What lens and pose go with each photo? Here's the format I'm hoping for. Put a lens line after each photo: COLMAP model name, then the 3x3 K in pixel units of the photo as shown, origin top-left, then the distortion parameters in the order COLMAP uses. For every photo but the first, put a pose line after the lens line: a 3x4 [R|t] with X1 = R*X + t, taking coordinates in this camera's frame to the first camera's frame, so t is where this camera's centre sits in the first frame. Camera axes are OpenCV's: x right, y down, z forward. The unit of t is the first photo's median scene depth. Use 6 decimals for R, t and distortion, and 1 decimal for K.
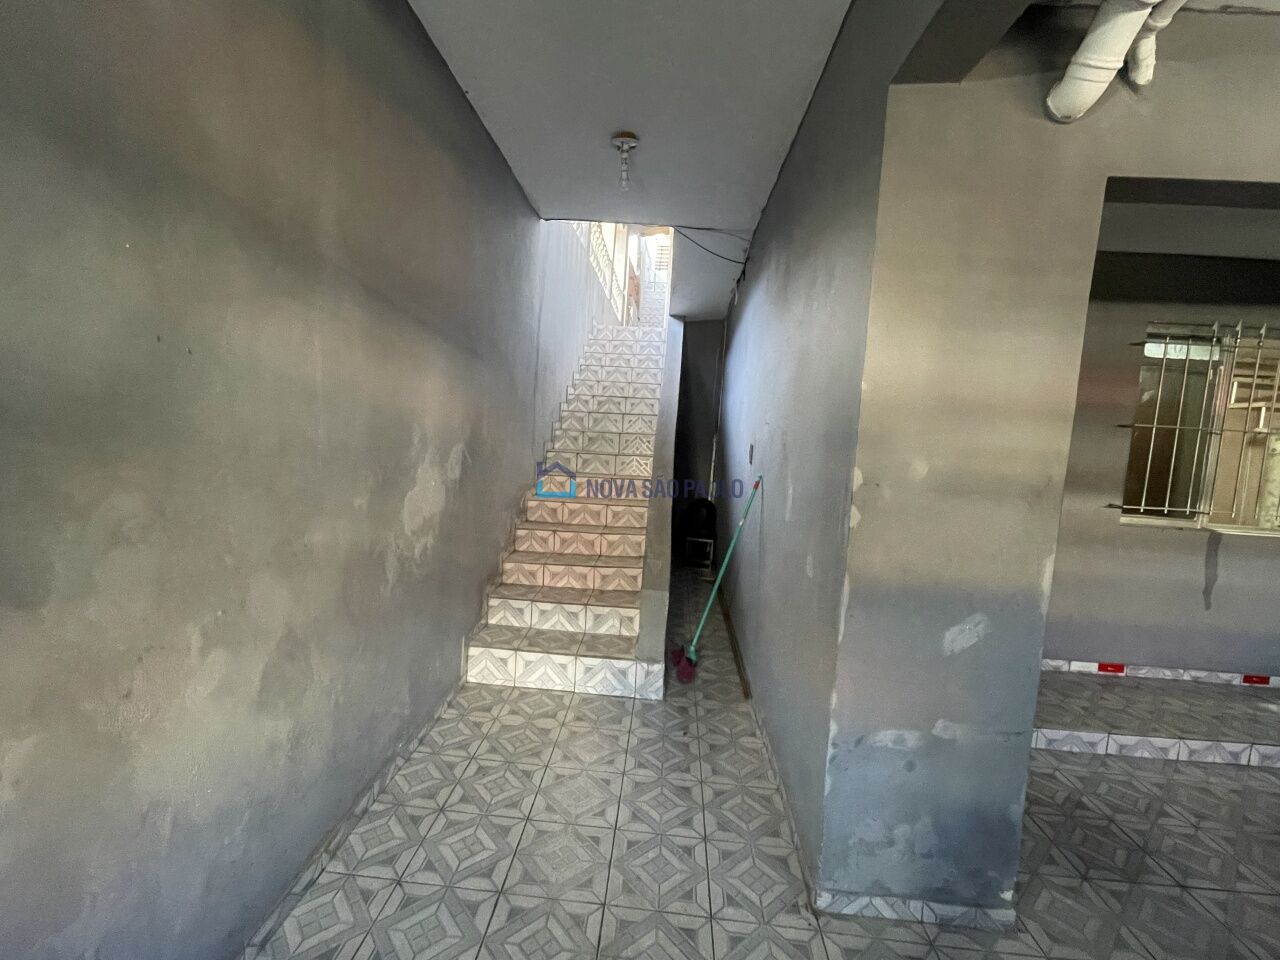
lens RADIAL K [[565.0, 0, 630.1], [0, 565.0, 452.9], [0, 0, 1]] dist [-0.007855, 0.001987]
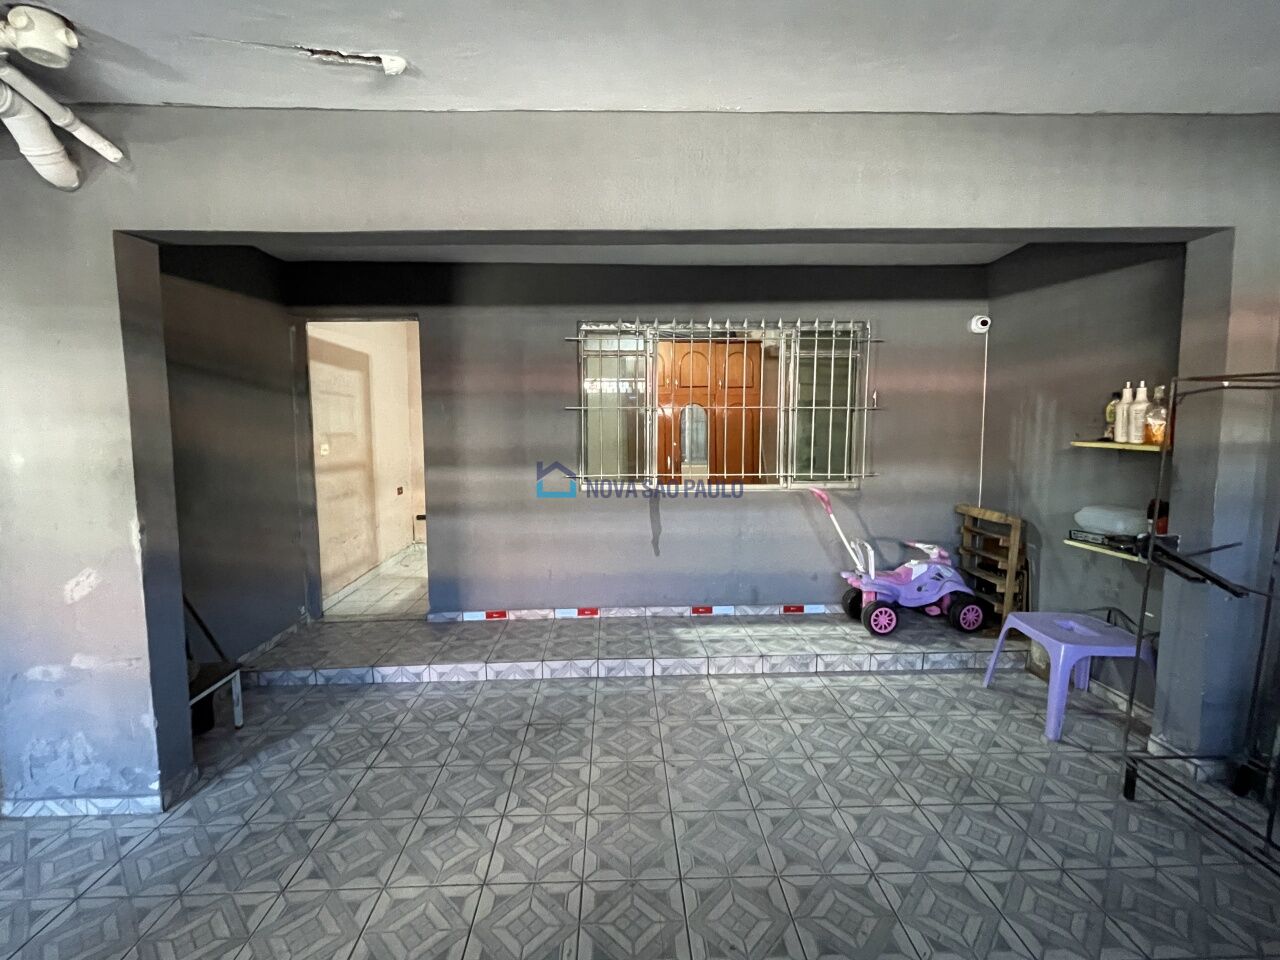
lens RADIAL K [[565.0, 0, 640.2], [0, 565.0, 481.5], [0, 0, 1]] dist [-0.007855, 0.001987]
pose [[0.992635, -0.067035, 0.100911, 0.868687], [0.061812, 0.996624, 0.054029, 0.053704], [-0.104192, -0.047394, 0.993427, -0.174841]]
